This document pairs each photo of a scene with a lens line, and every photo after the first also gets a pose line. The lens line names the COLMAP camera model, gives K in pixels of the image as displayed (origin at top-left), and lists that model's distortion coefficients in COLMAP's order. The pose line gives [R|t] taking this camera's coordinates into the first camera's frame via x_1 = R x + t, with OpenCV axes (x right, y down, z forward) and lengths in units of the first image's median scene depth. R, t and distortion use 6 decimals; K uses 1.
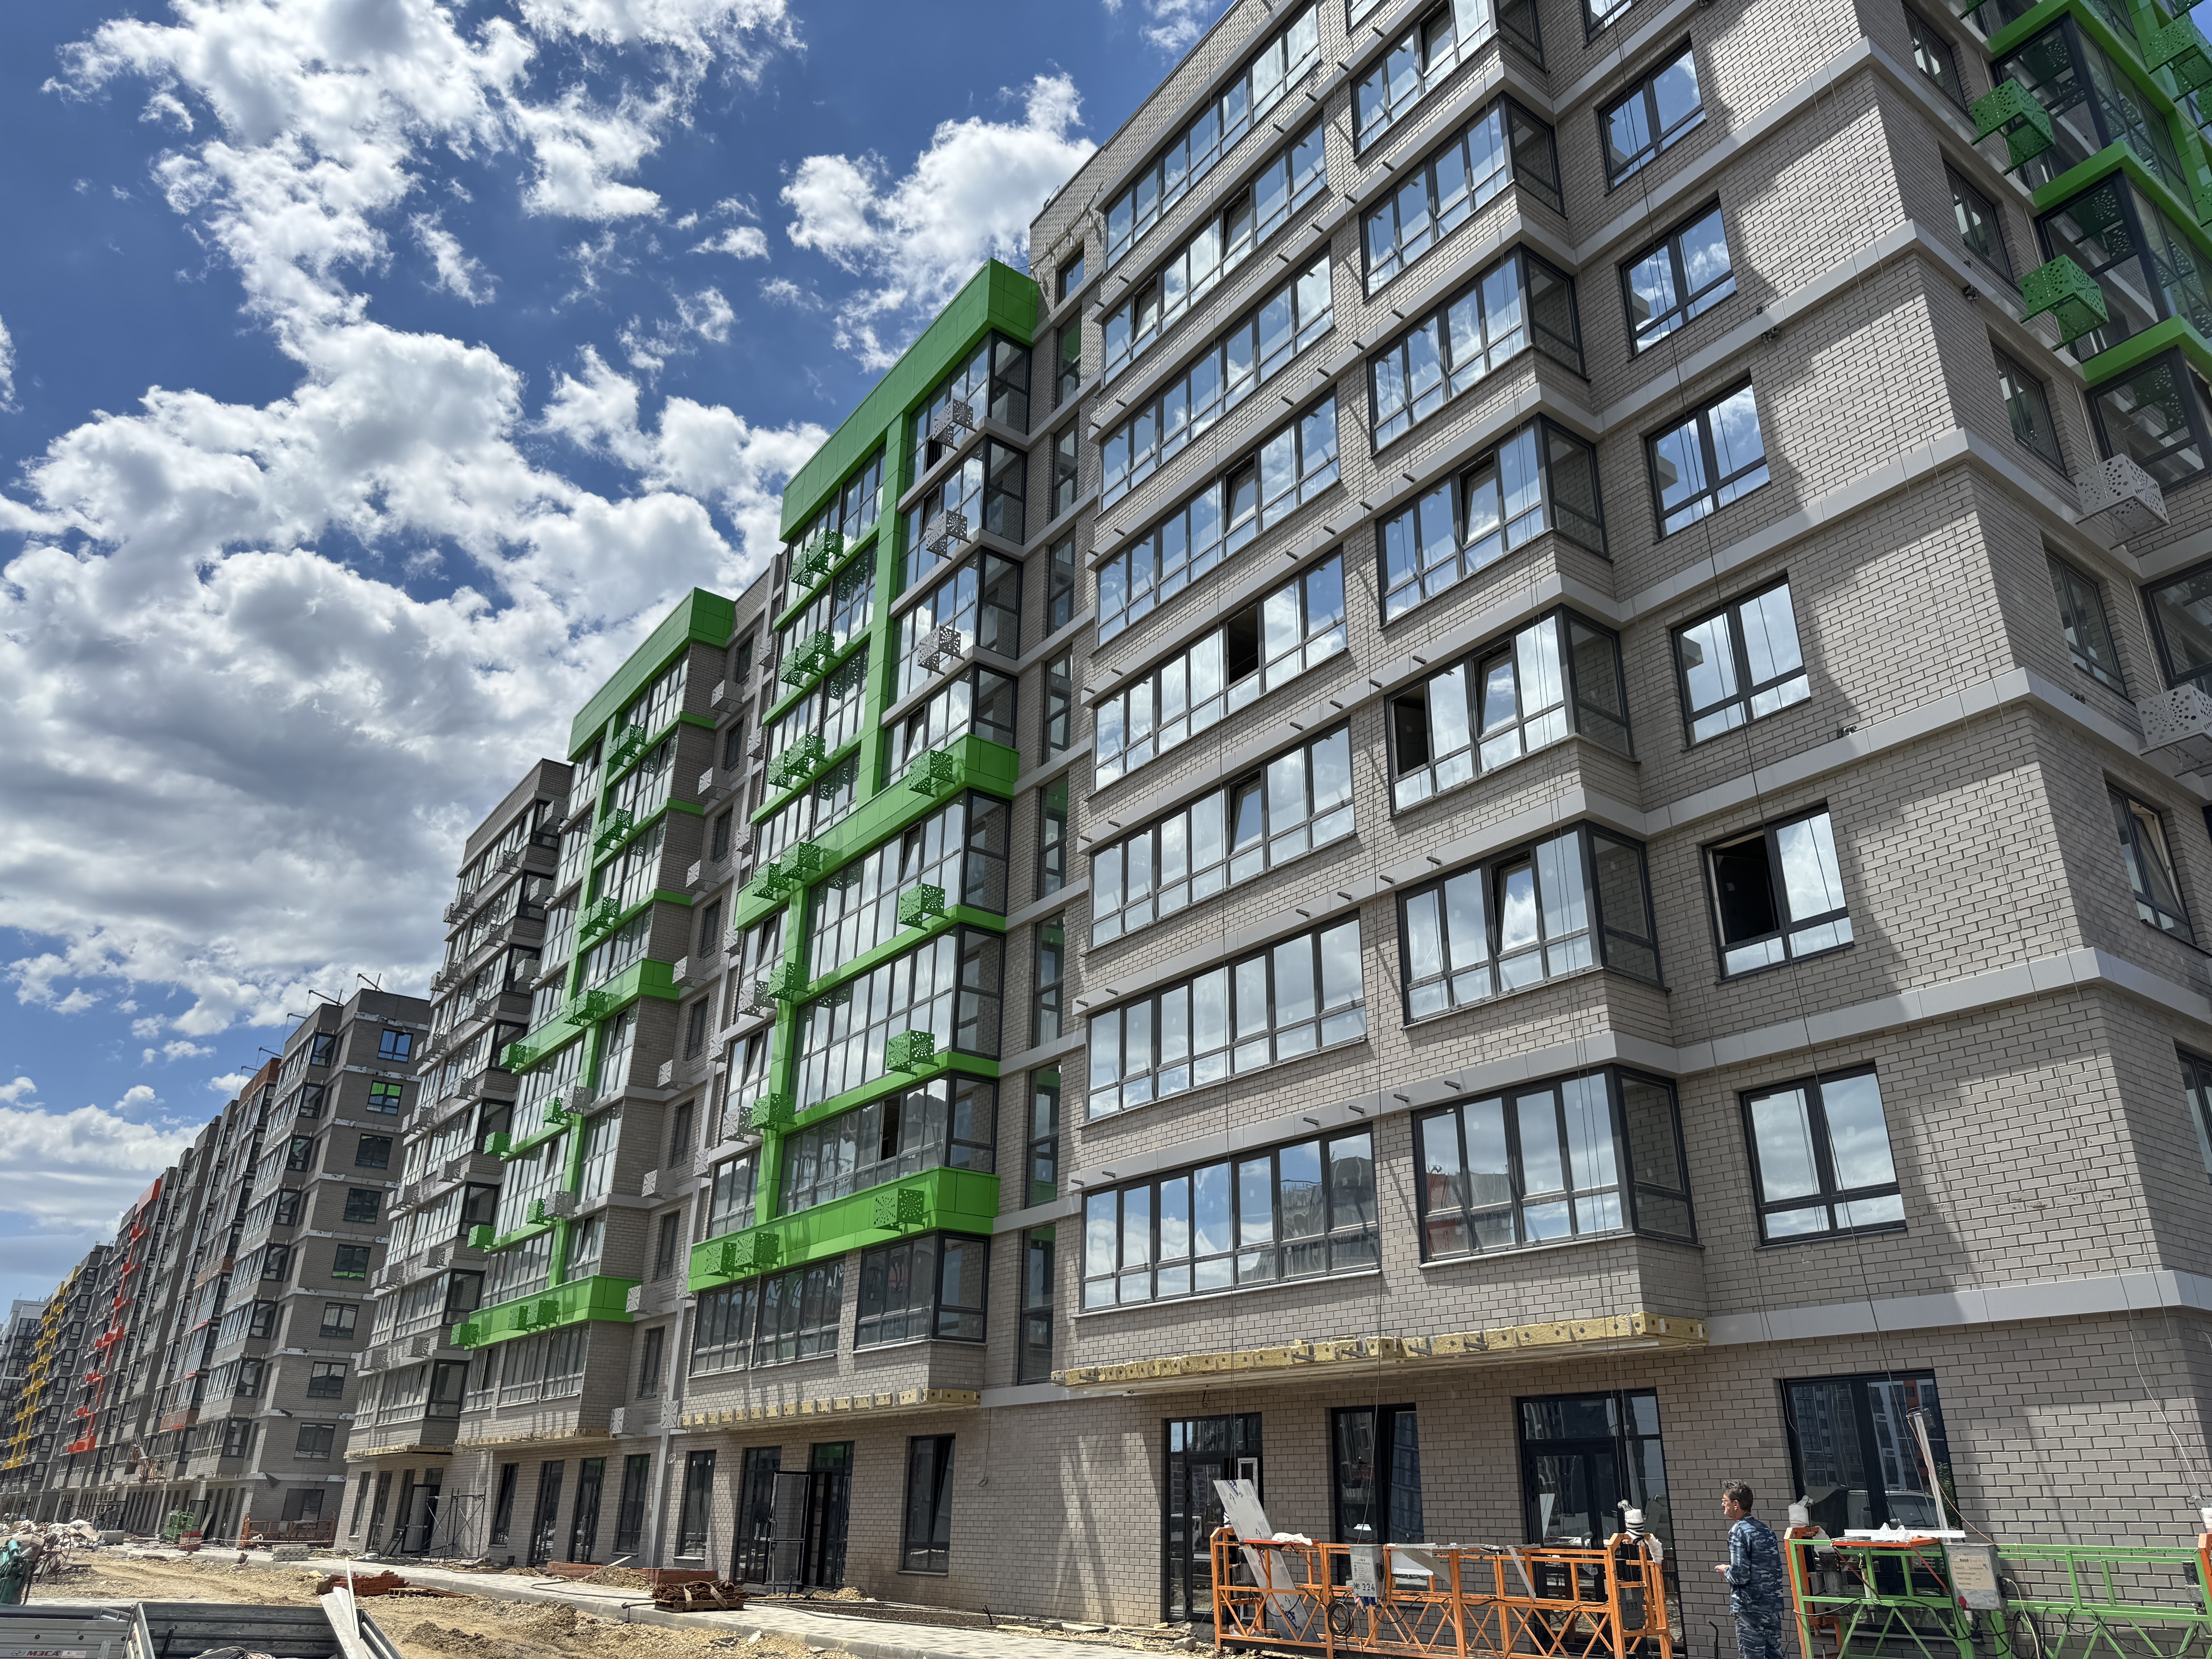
lens RADIAL K [[1554.1, 0, 1113.4], [0, 1554.1, 837.0], [0, 0, 1]] dist [0.151473, -0.250696]
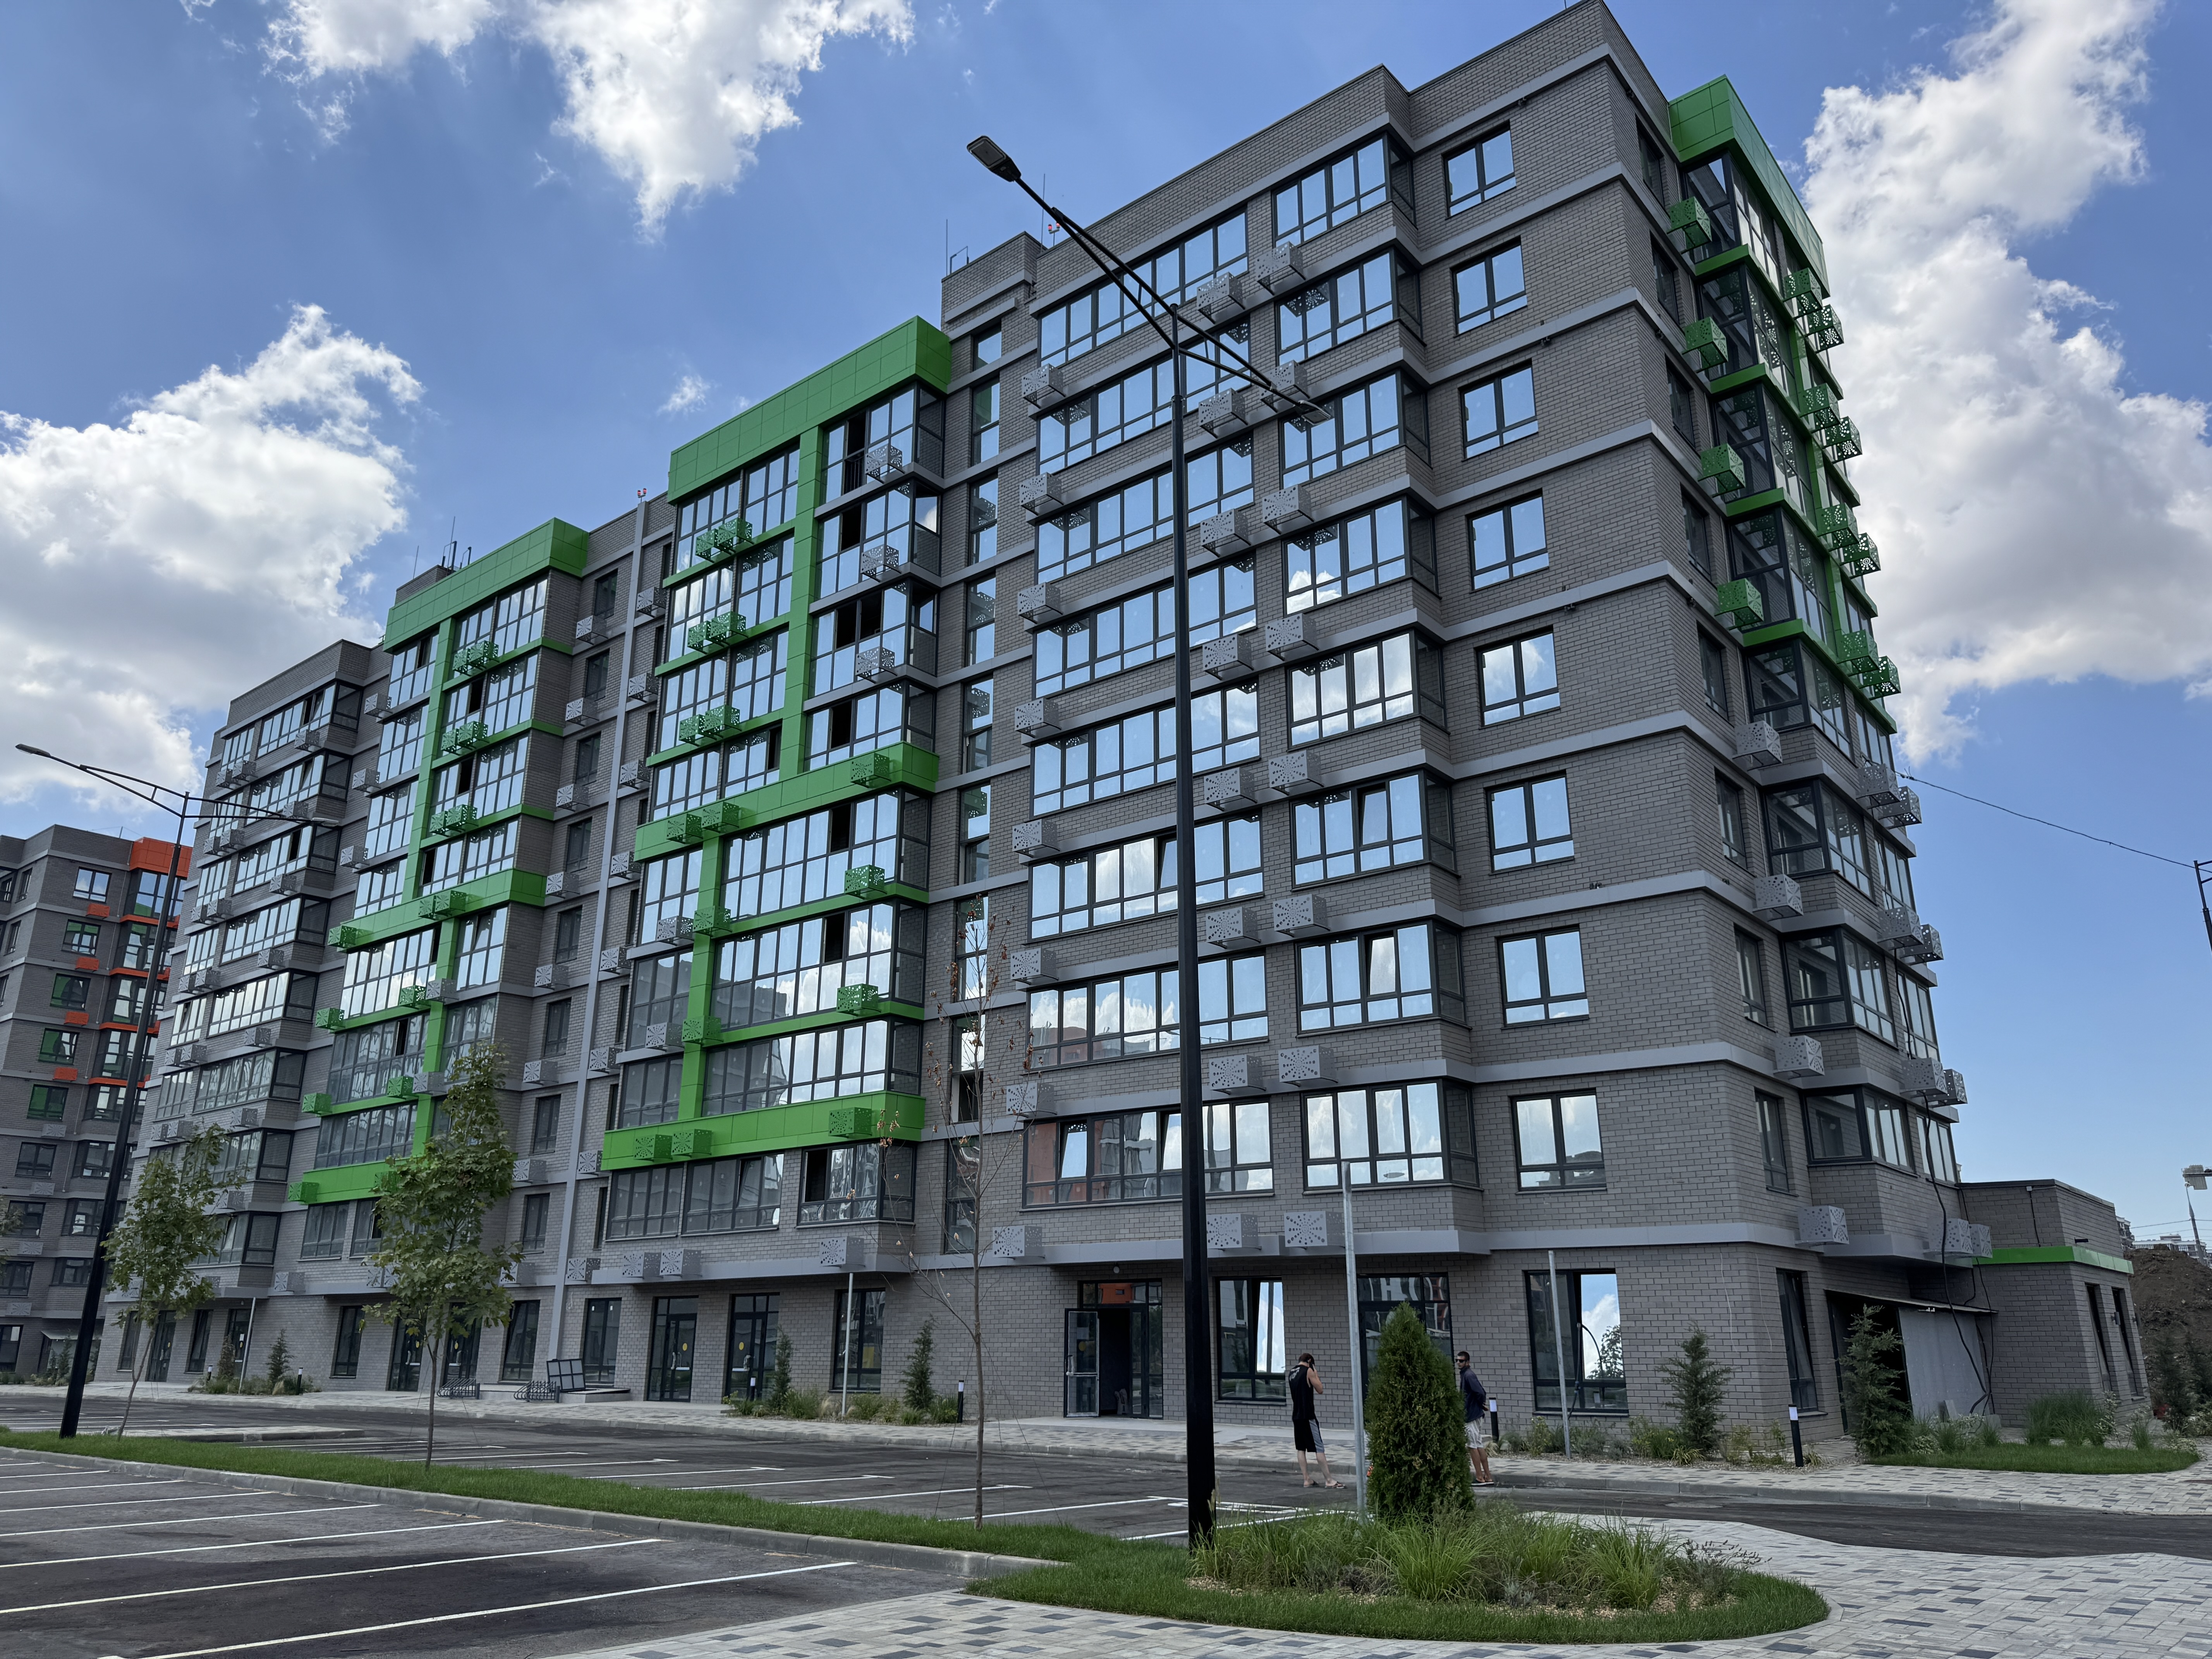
lens RADIAL K [[1554.1, 0, 1113.4], [0, 1554.1, 837.0], [0, 0, 1]] dist [0.151473, -0.250696]
pose [[0.971169, 0.065590, 0.229190, -0.224258], [-0.087211, 0.992513, 0.085506, -0.118716], [-0.221866, -0.103029, 0.969619, -0.263358]]
